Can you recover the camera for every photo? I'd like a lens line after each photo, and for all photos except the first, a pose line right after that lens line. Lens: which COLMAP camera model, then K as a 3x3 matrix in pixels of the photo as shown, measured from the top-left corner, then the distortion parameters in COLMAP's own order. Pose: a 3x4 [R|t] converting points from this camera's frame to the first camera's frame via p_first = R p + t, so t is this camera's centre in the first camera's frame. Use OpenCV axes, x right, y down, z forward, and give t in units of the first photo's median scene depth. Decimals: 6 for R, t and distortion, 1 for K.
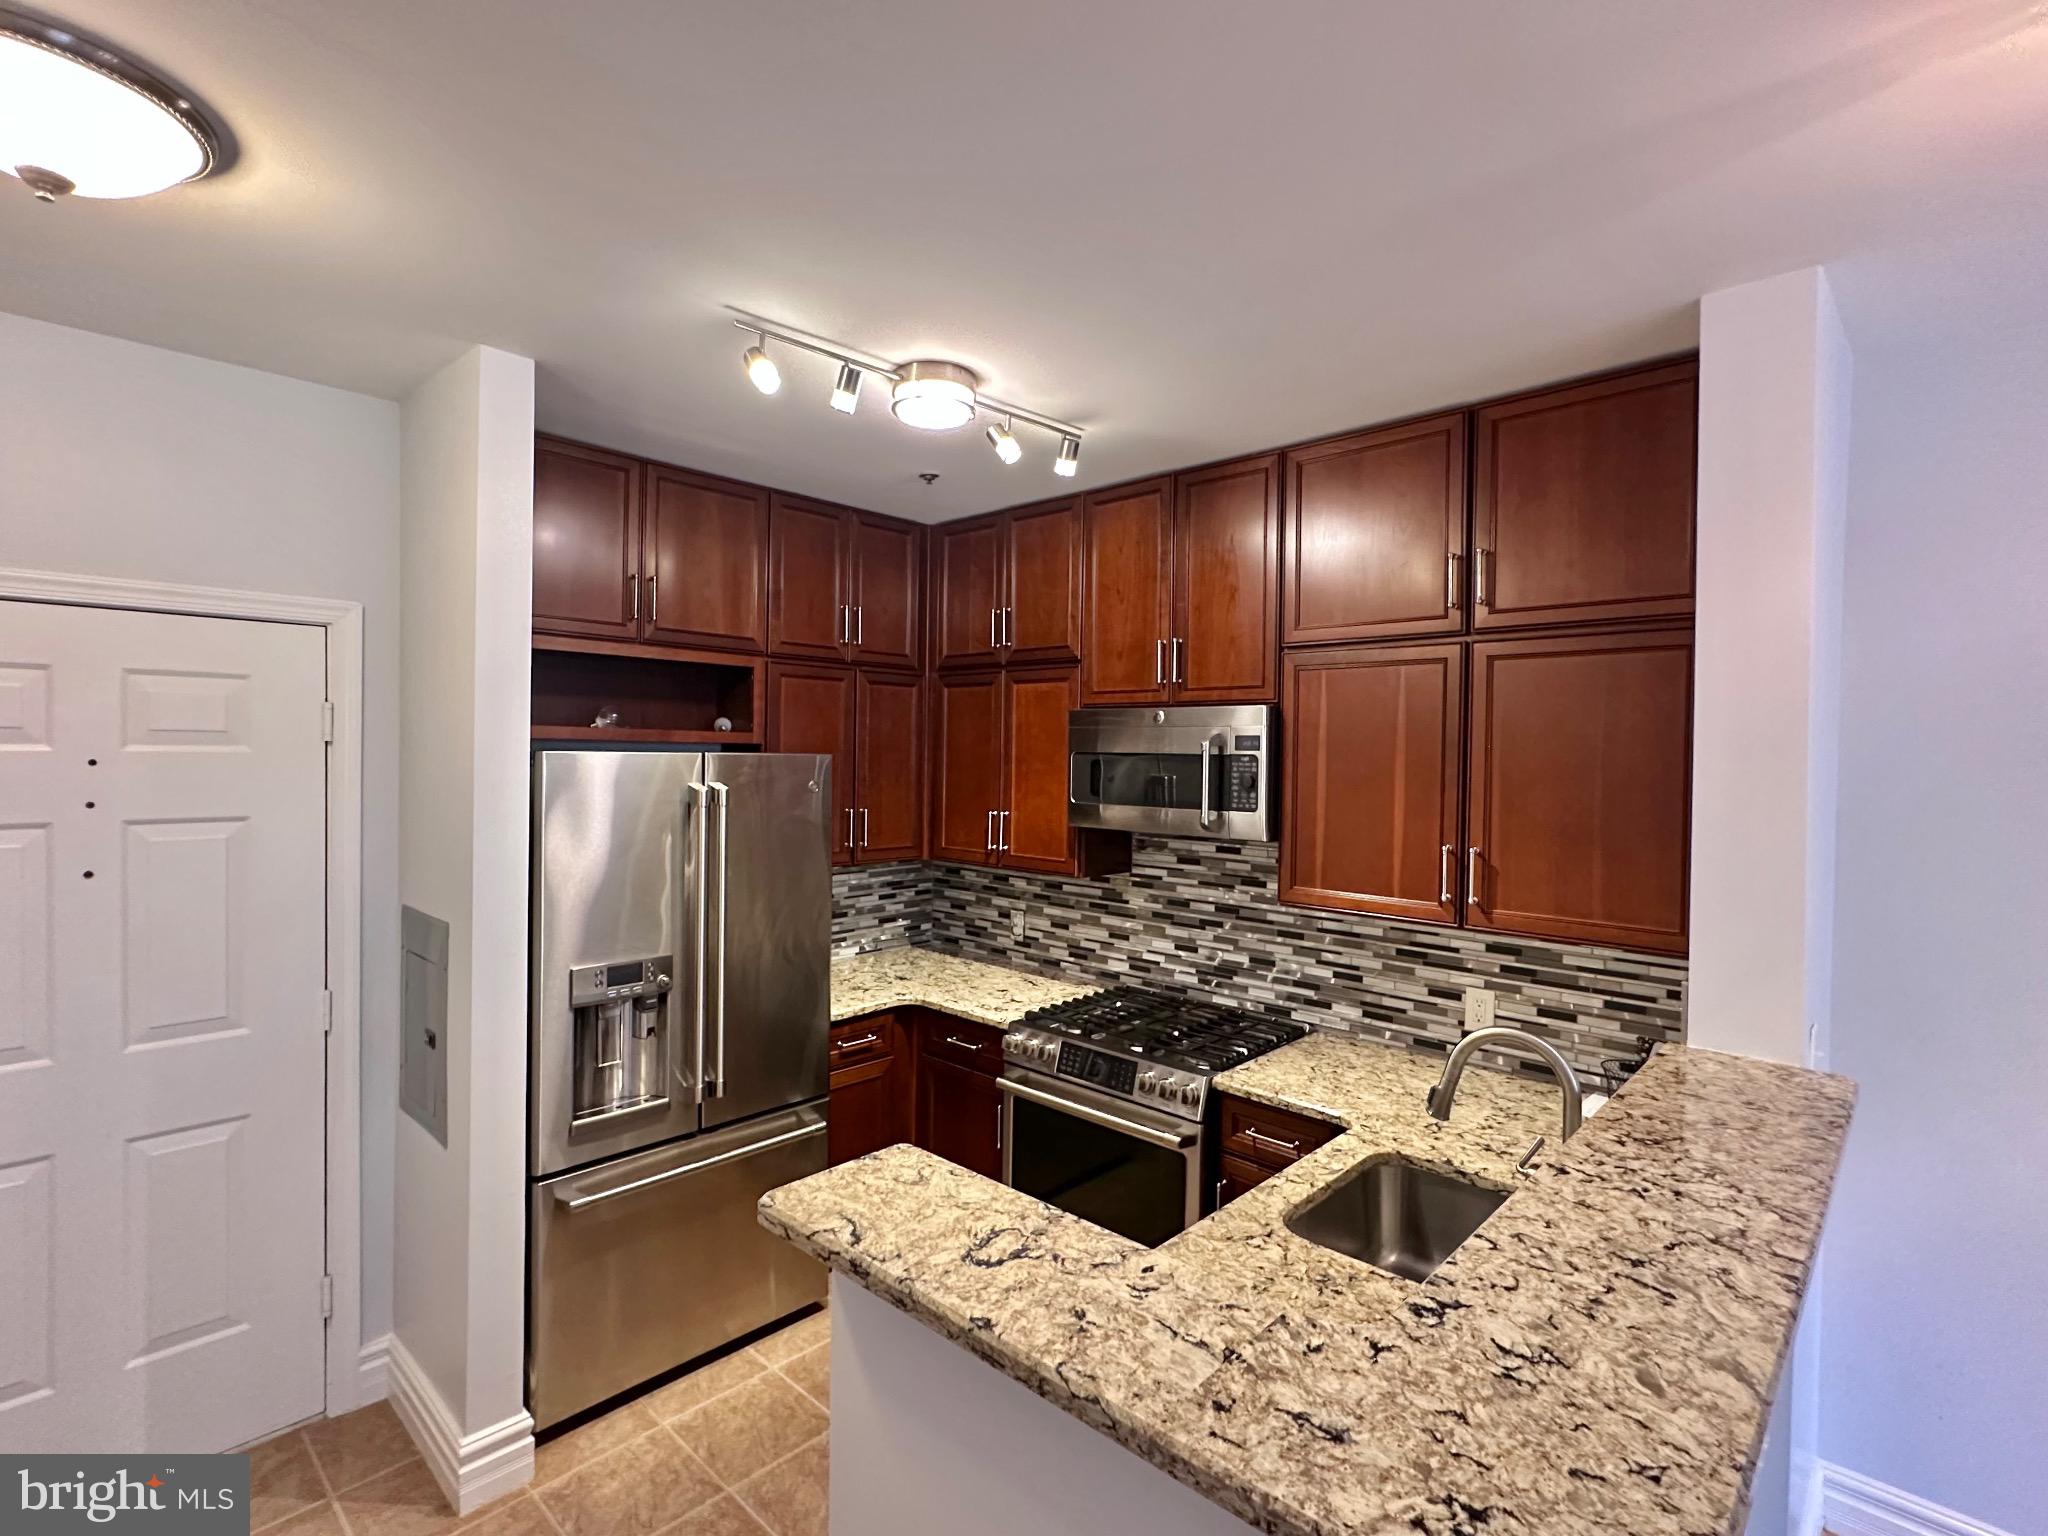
lens RADIAL K [[975.9, 0, 1025.3], [0, 975.9, 756.9], [0, 0, 1]] dist [-0.004909, 0.000968]
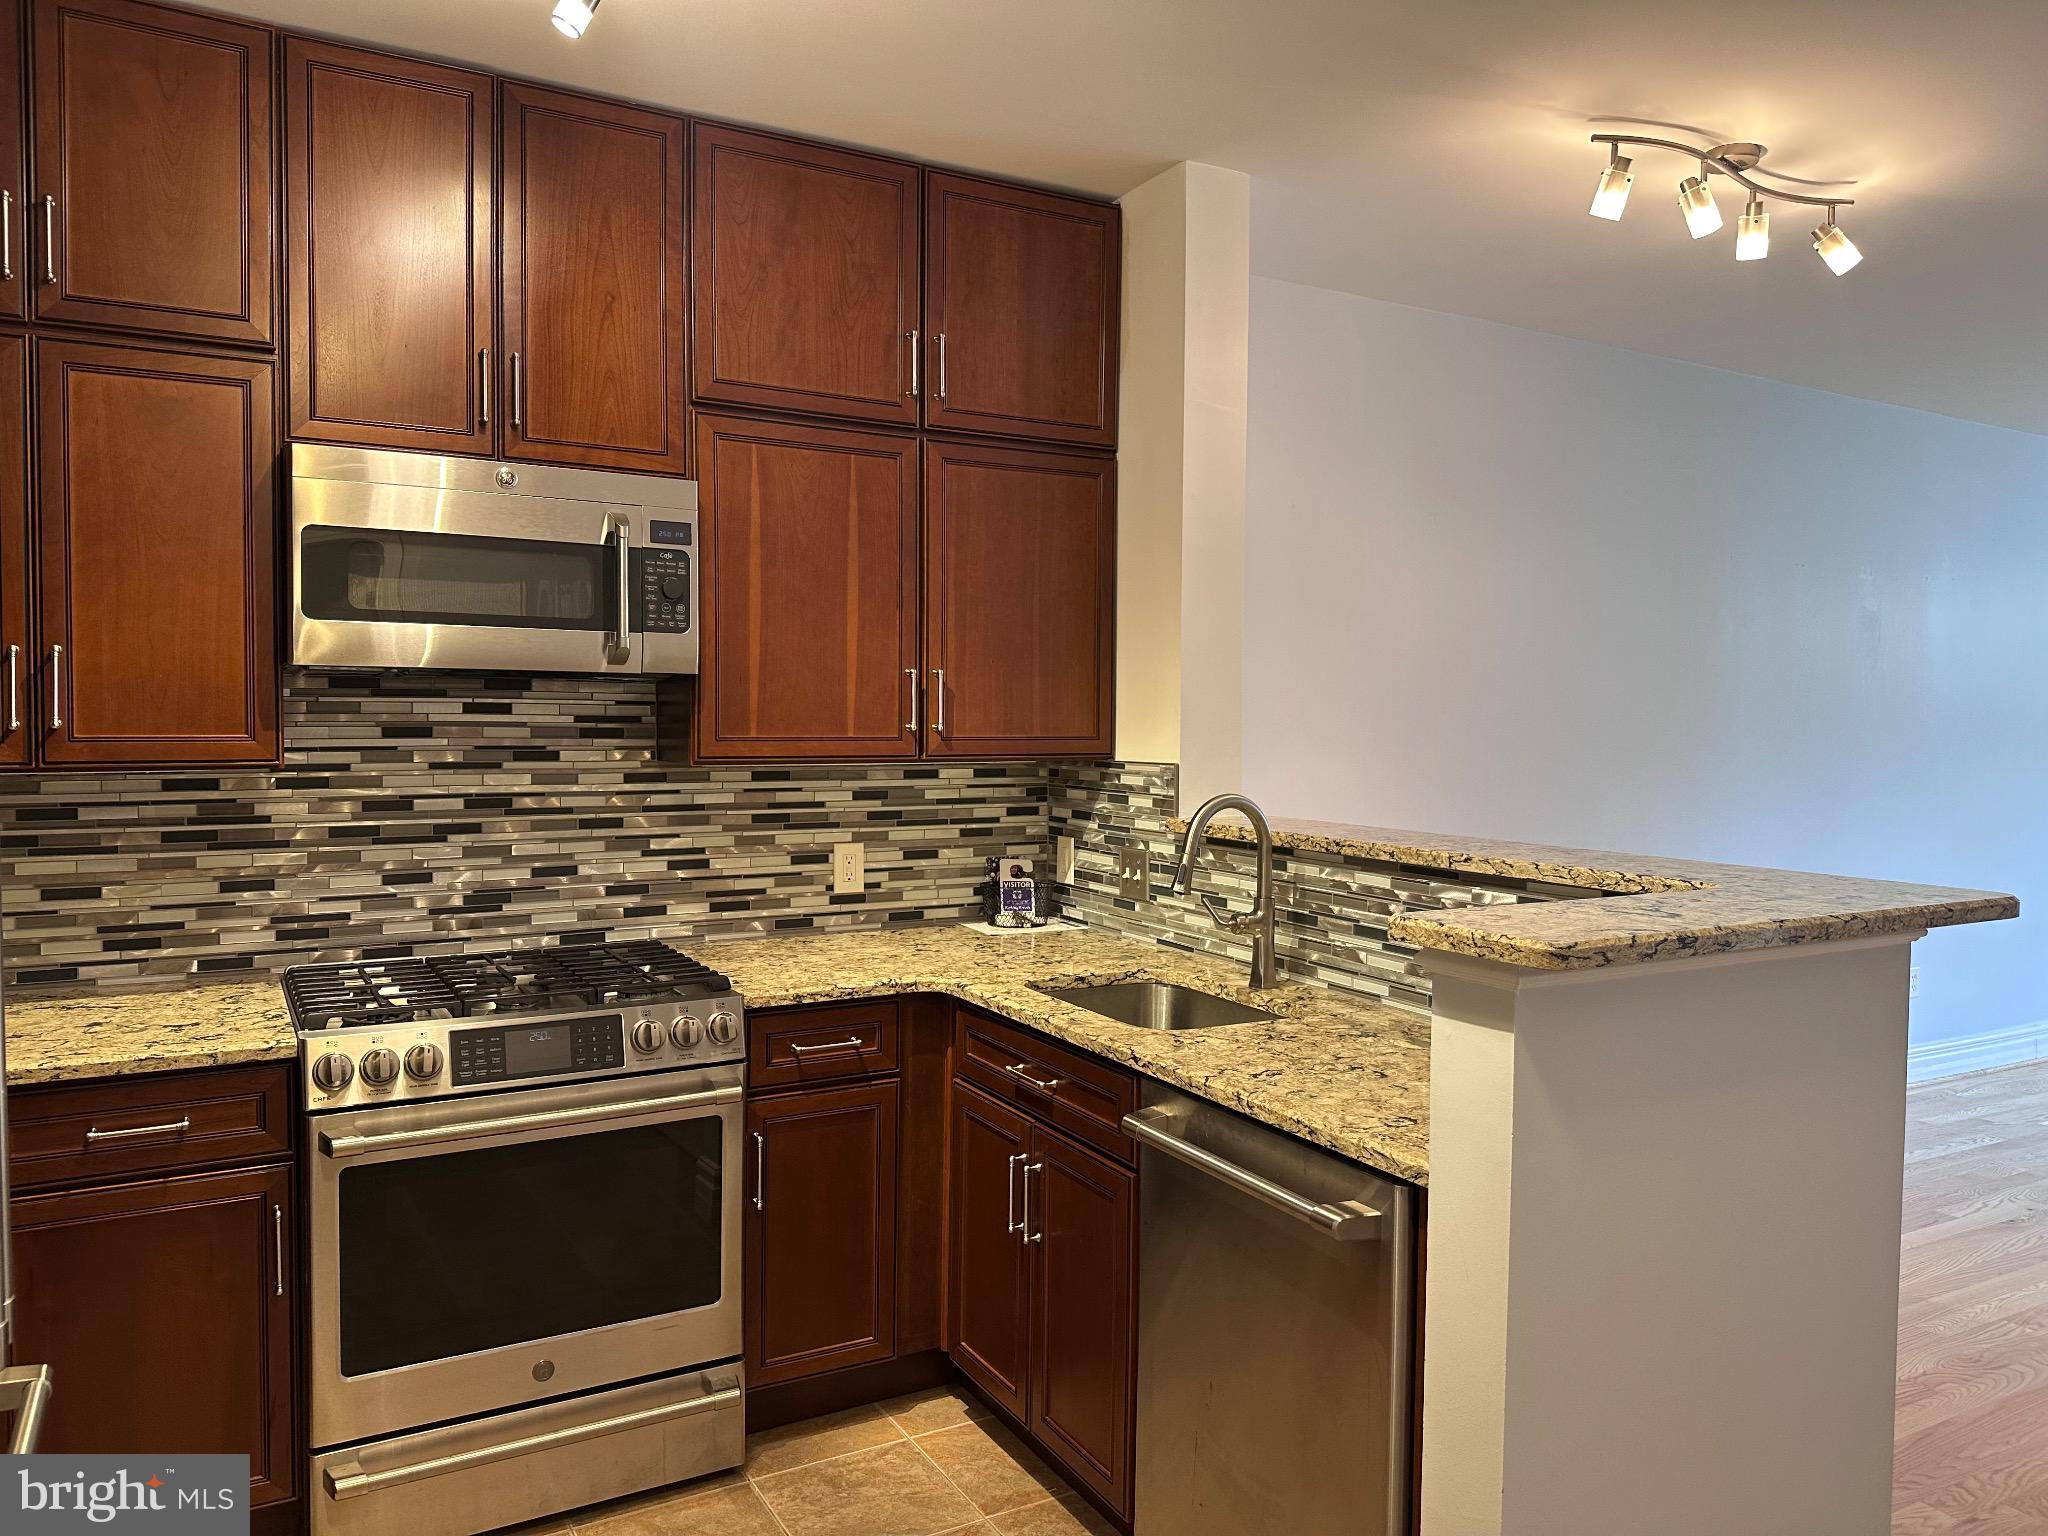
lens RADIAL K [[1423.3, 0, 1042.3], [0, 1423.3, 762.8], [0, 0, 1]] dist [0.060650, -0.071797]
pose [[0.292919, -0.049595, 0.954850, -0.652257], [0.001262, 0.998673, 0.051484, 0.093799], [-0.956136, -0.013875, 0.292593, 0.432240]]
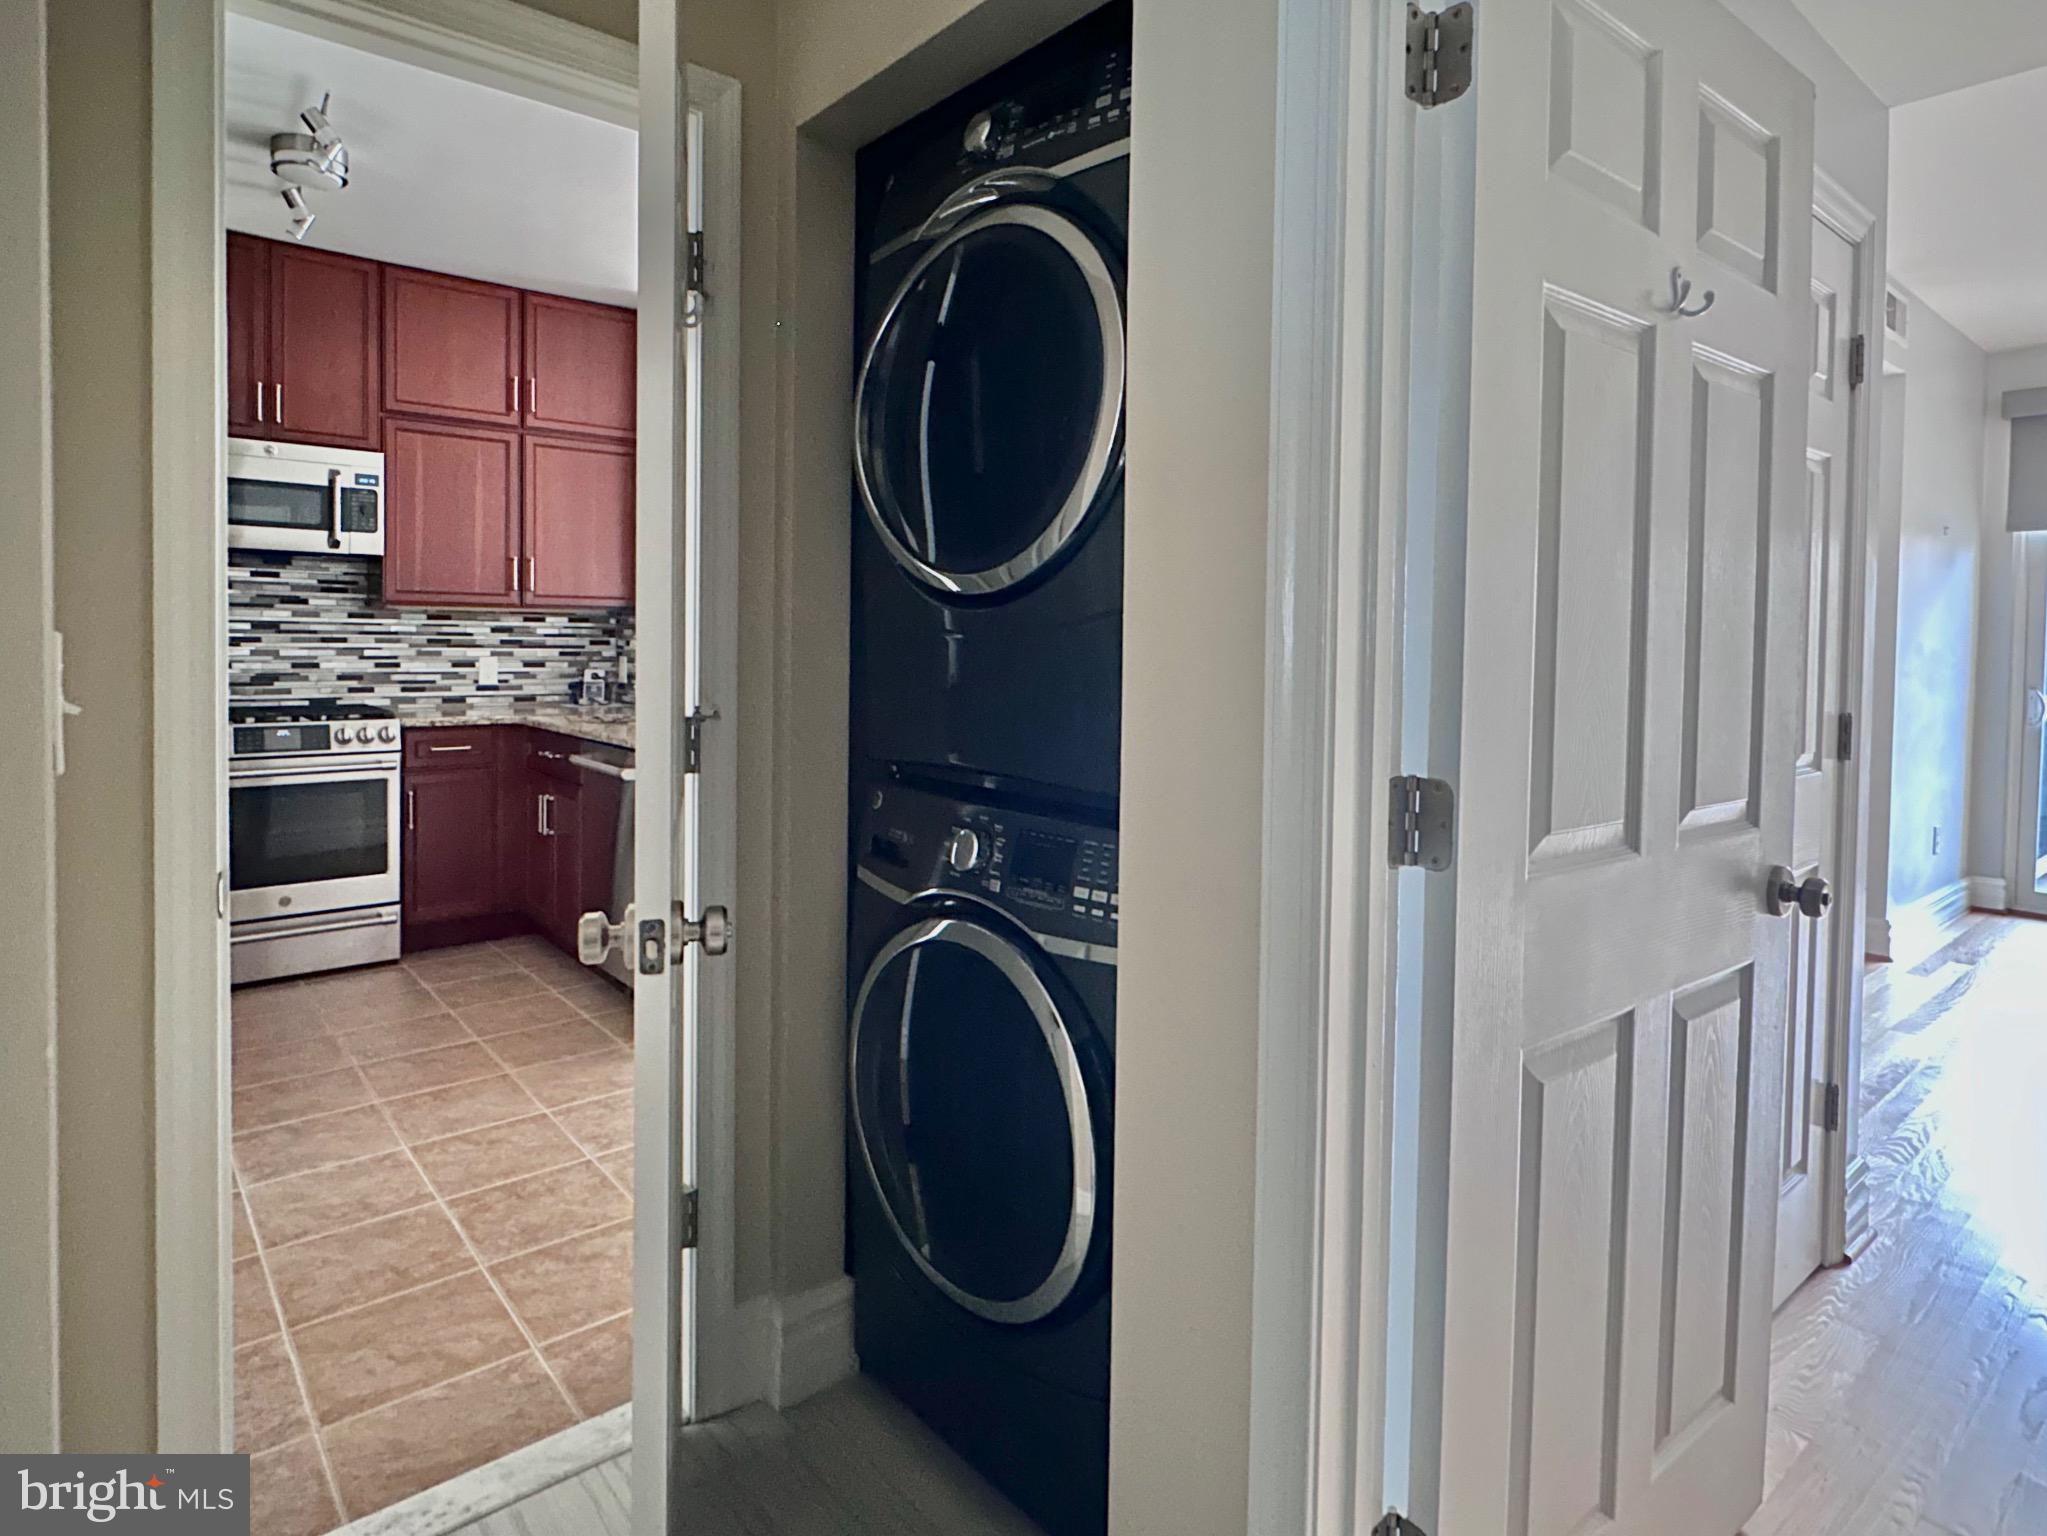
lens RADIAL K [[1116.3, 0, 1020.0], [0, 1116.3, 671.8], [0, 0, 1]] dist [-0.017768, 0.000115]
pose [[0.112617, -0.045598, 0.992592, -1.128163], [-0.007448, 0.998880, 0.046732, 0.161371], [-0.993611, -0.012656, 0.112152, -0.043550]]
